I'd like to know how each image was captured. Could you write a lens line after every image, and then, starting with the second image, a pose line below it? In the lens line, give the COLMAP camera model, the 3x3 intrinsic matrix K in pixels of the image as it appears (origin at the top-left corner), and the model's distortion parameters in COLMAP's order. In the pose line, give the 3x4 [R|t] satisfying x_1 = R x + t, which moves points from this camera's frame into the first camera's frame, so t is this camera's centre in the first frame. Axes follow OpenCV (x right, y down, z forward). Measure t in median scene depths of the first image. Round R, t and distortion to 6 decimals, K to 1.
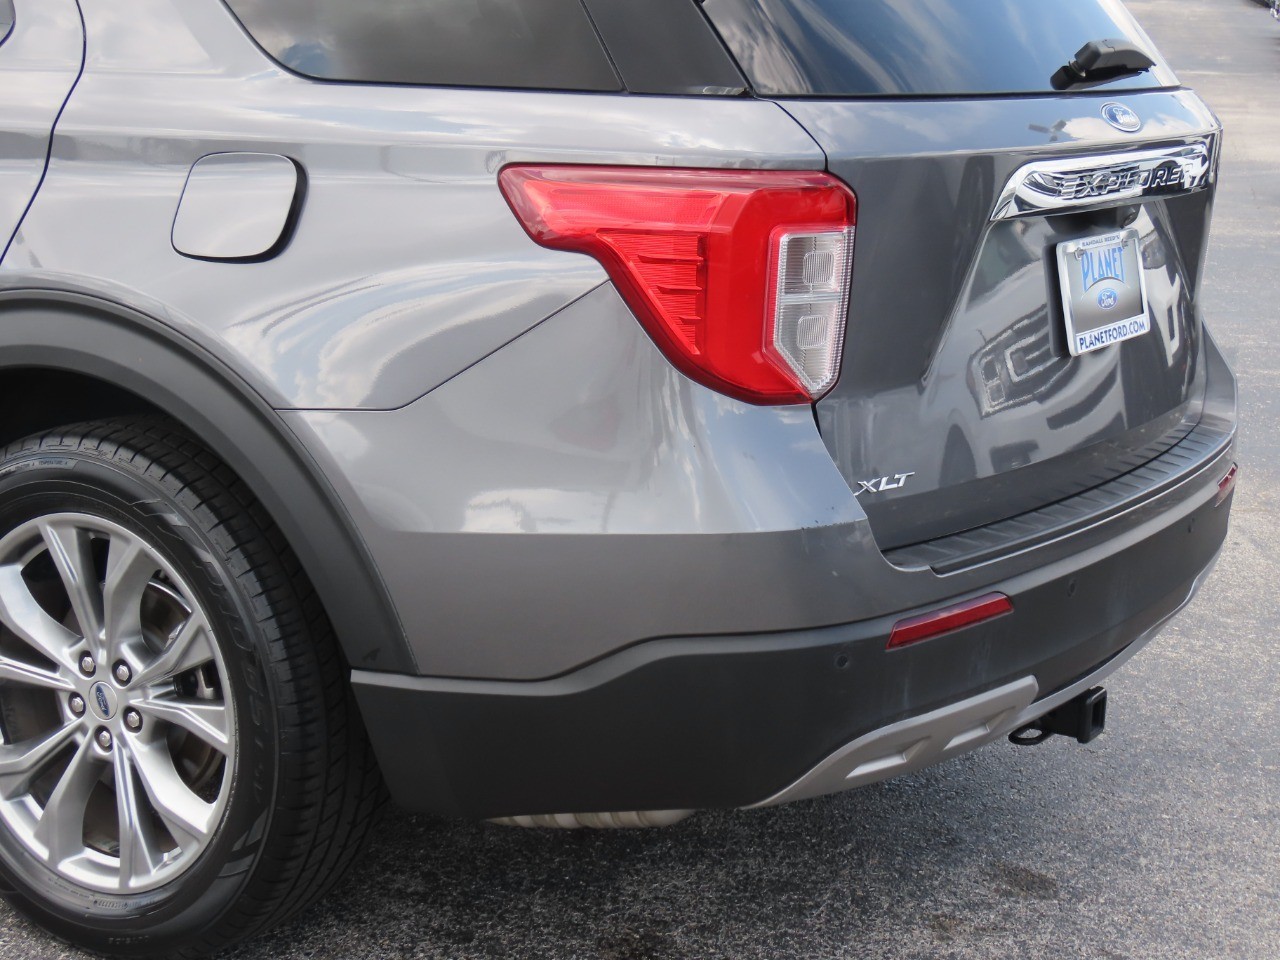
lens RADIAL K [[2361.8, 0, 679.5], [0, 2361.8, 483.5], [0, 0, 1]] dist [-0.021978, 0.000000]
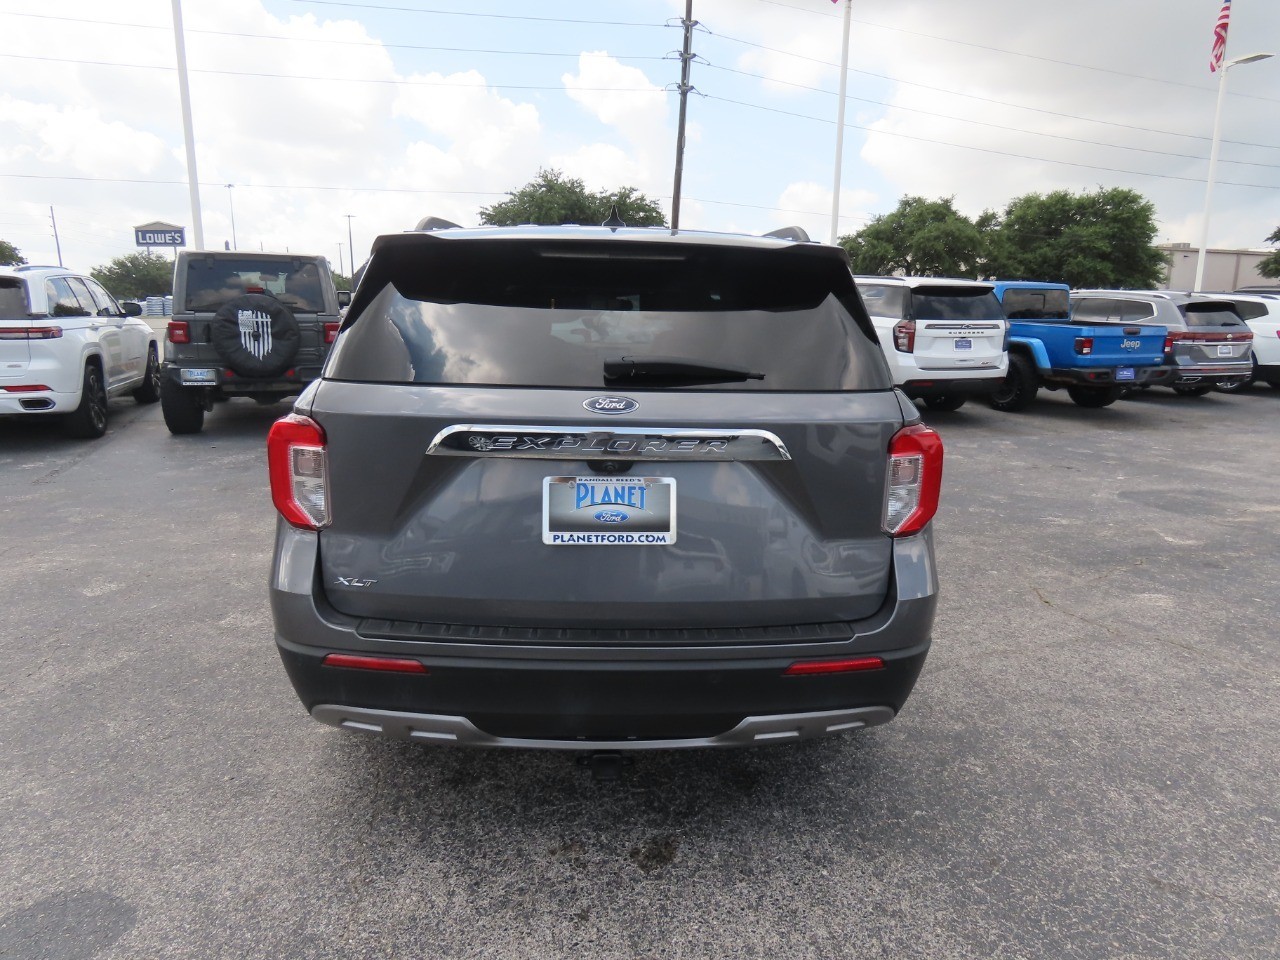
lens RADIAL K [[830.7, 0, 646.9], [0, 830.7, 480.1], [0, 0, 1]] dist [-0.004424, -0.002527]
pose [[0.541040, 0.136814, -0.829794, 0.684255], [-0.172885, 0.983699, 0.049465, -0.139500], [0.823035, 0.116697, 0.555873, 0.724894]]
